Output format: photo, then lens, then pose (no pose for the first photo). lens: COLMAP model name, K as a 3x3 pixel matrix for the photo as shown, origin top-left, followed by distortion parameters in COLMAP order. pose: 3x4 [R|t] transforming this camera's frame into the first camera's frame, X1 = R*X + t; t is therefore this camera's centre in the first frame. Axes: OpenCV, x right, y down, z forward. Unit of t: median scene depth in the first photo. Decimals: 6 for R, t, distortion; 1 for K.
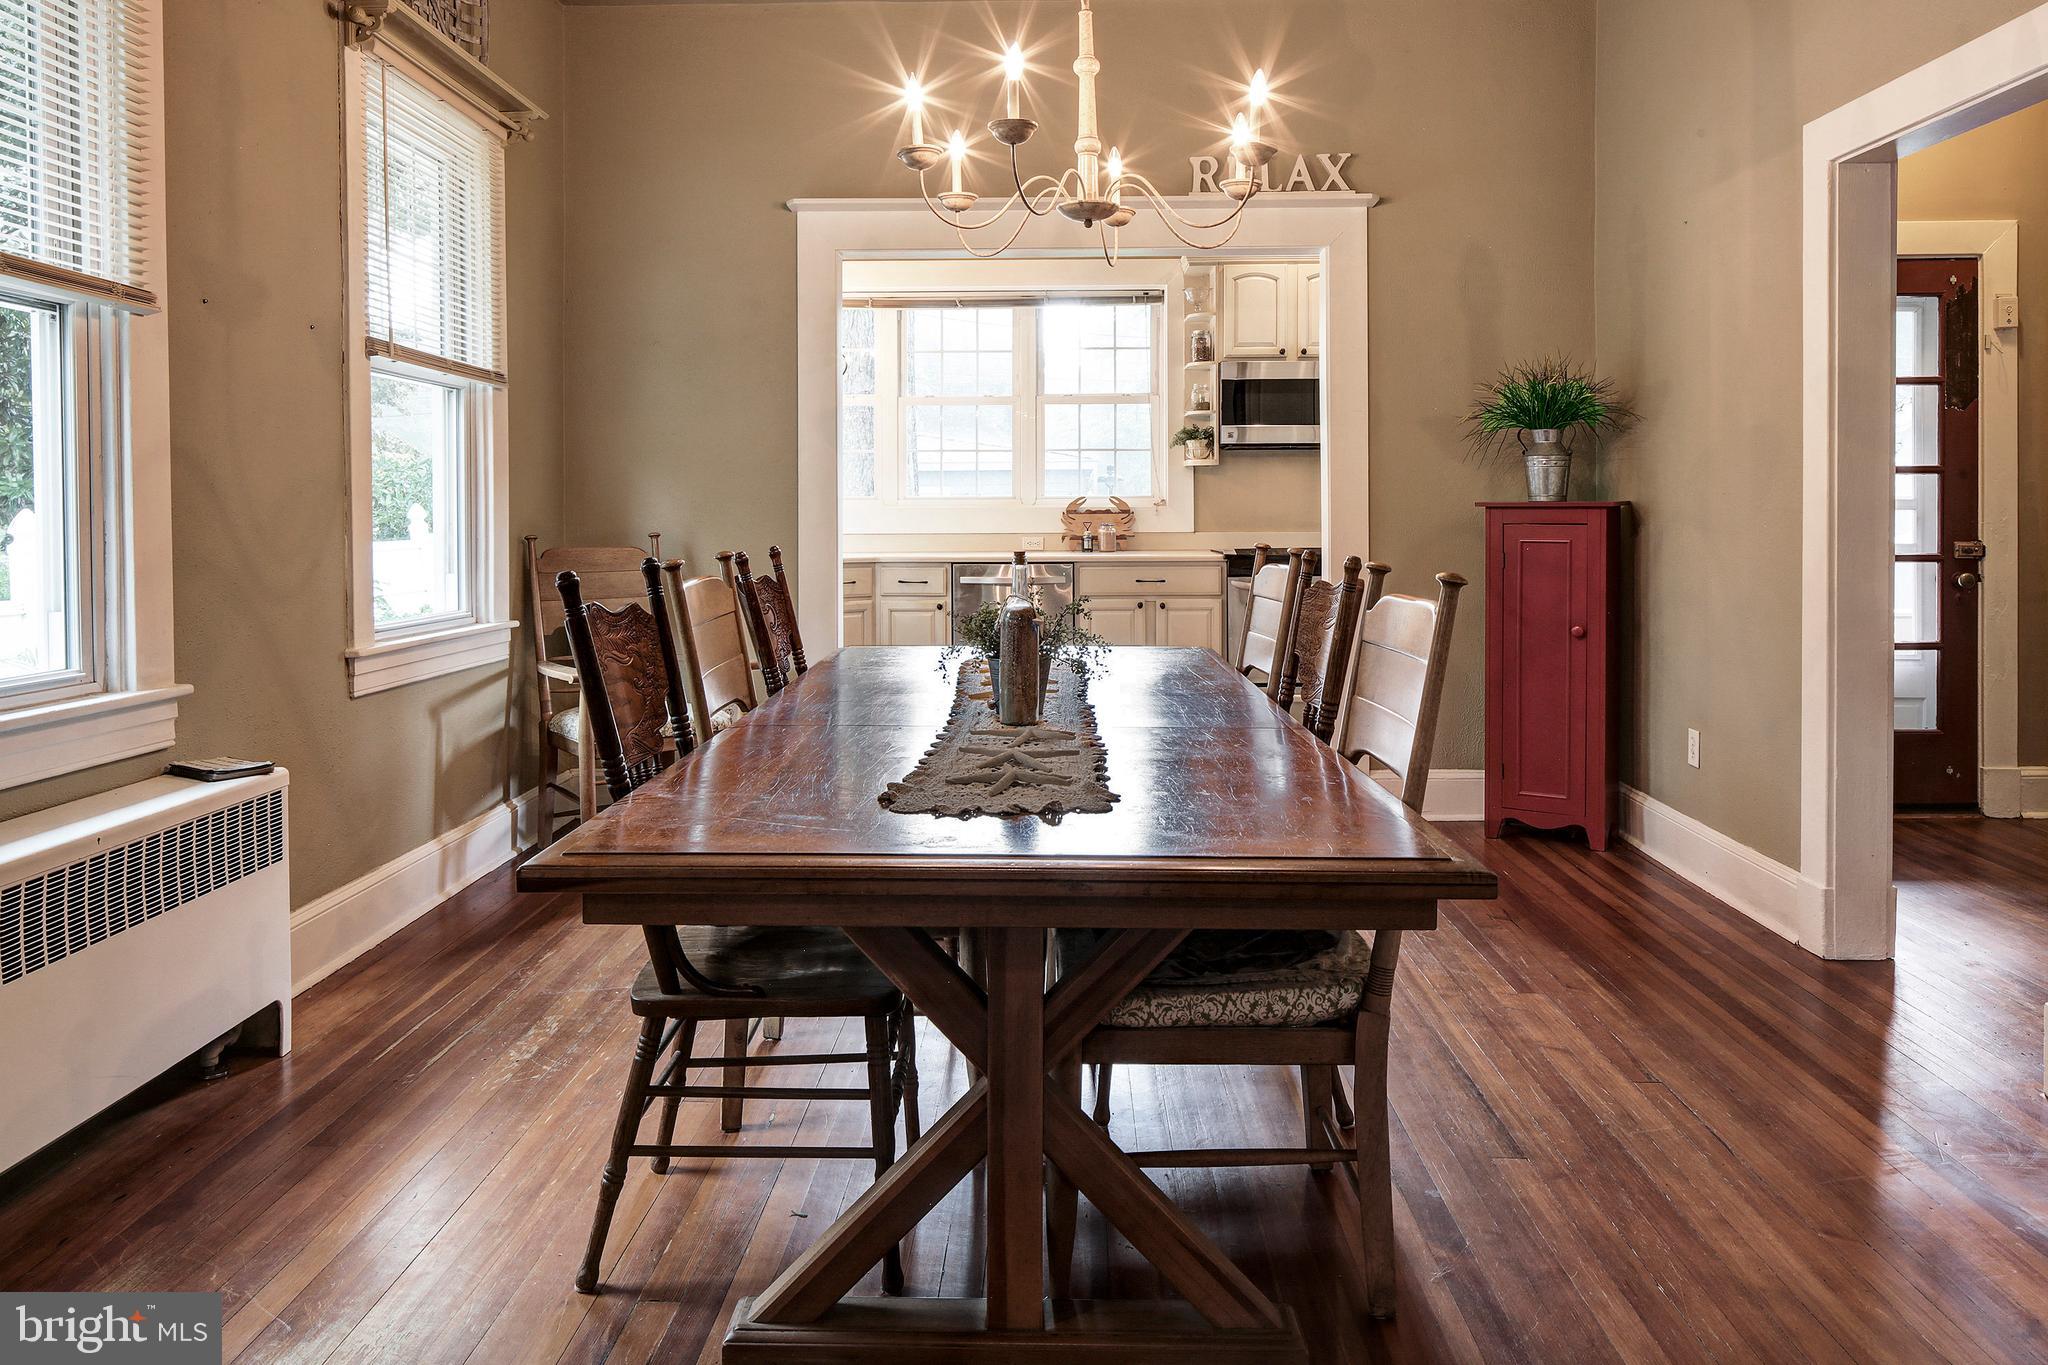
lens RADIAL K [[1425.7, 0, 1023.8], [0, 1425.7, 673.8], [0, 0, 1]] dist [-0.008701, 0.000779]
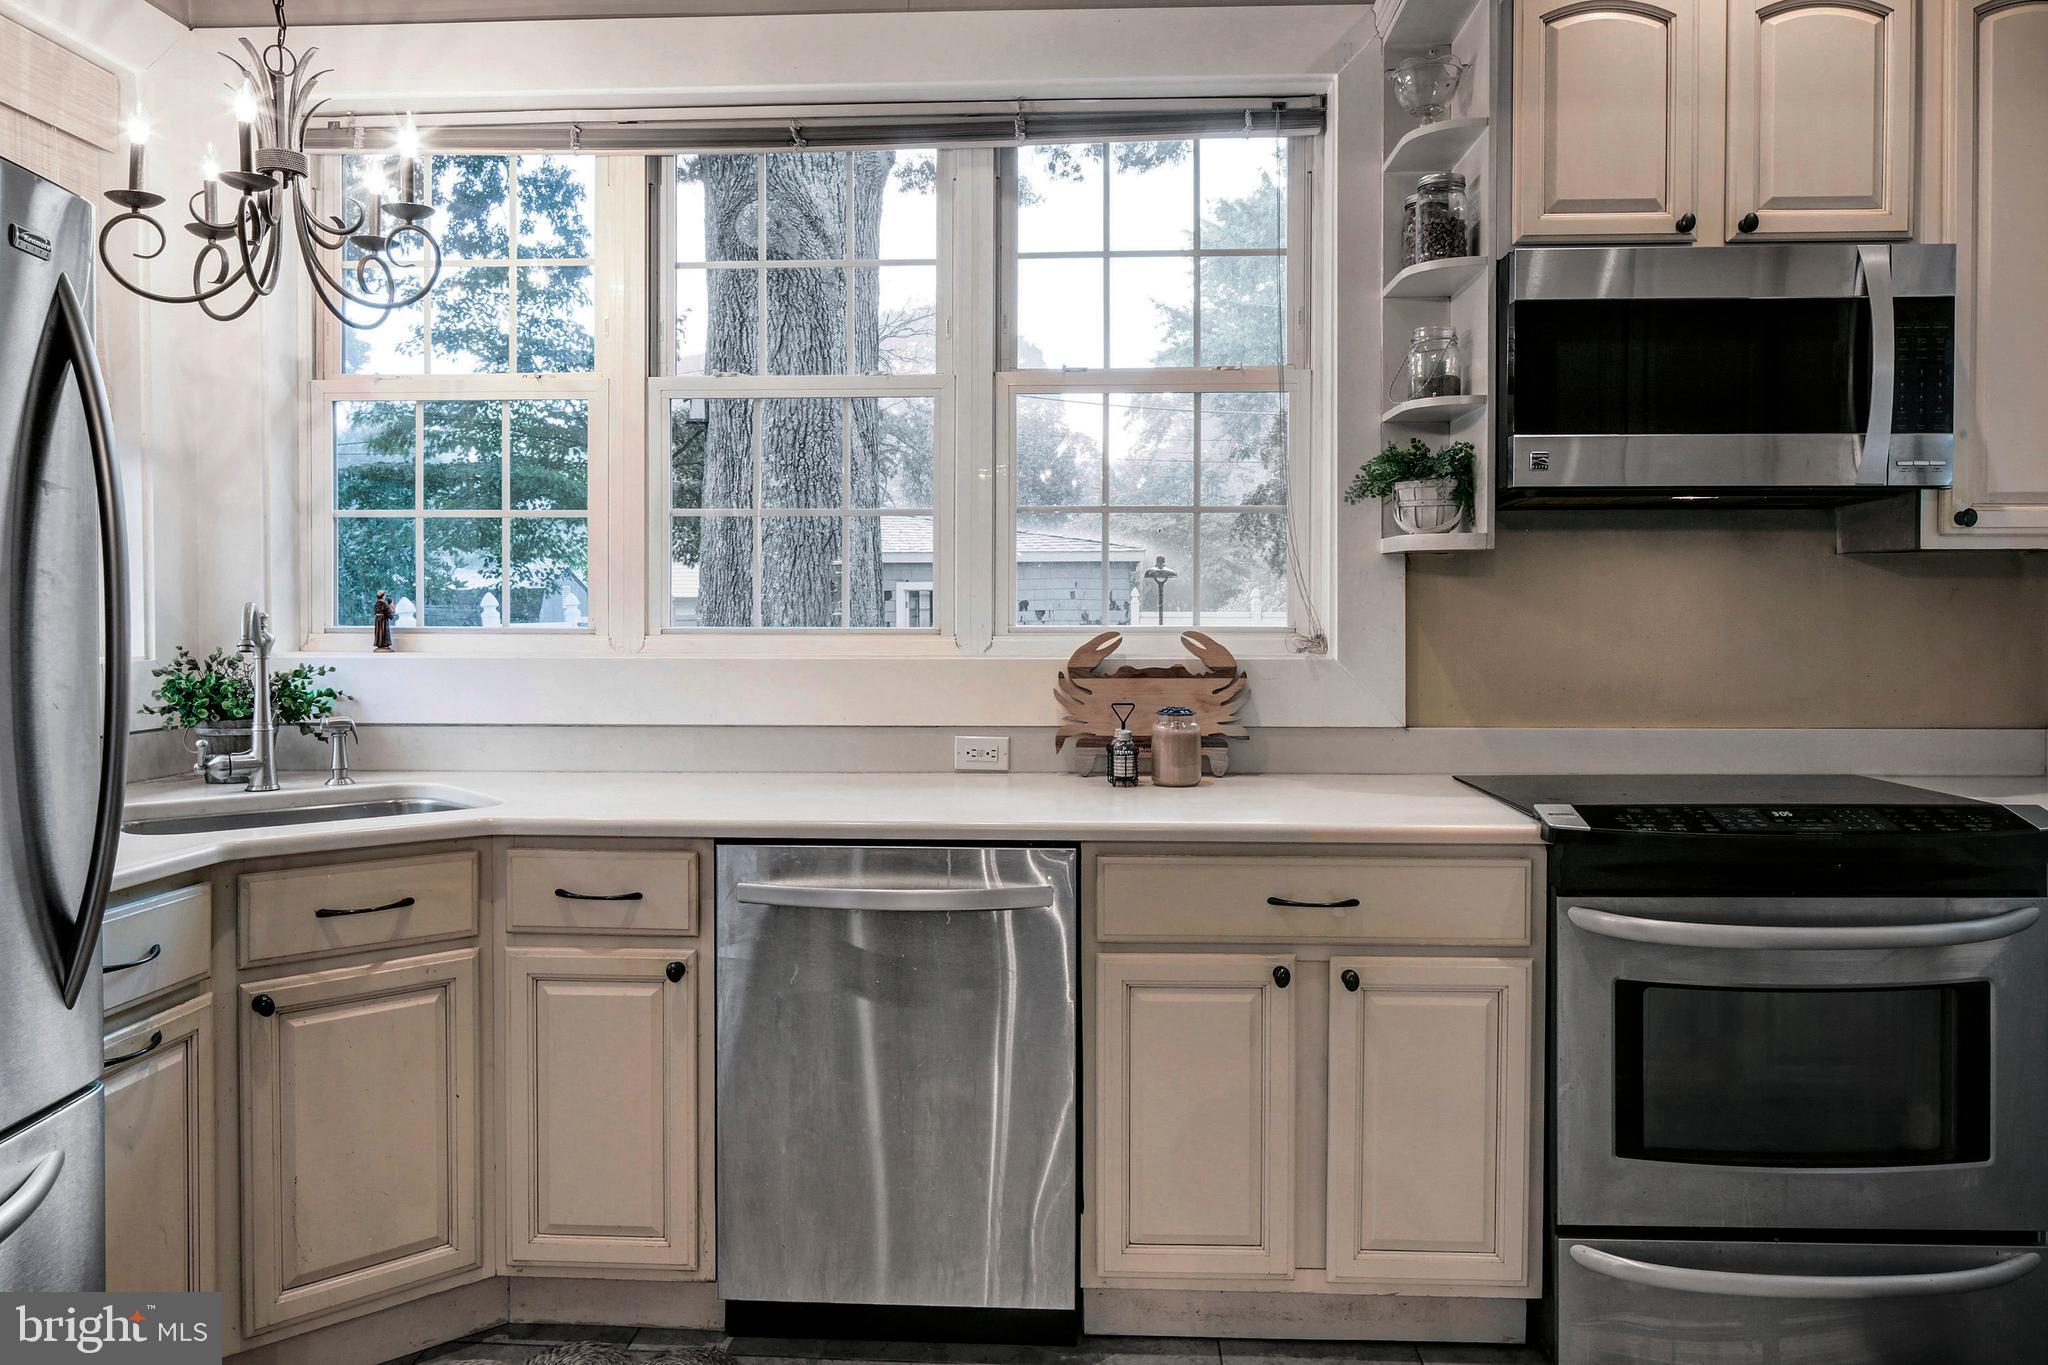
lens RADIAL K [[1425.7, 0, 1023.0], [0, 1425.7, 679.5], [0, 0, 1]] dist [-0.008701, 0.000779]
pose [[0.999402, 0.004914, -0.034228, 0.031853], [-0.006761, 0.998516, -0.054040, -0.093669], [0.033912, 0.054239, 0.997952, 0.639664]]
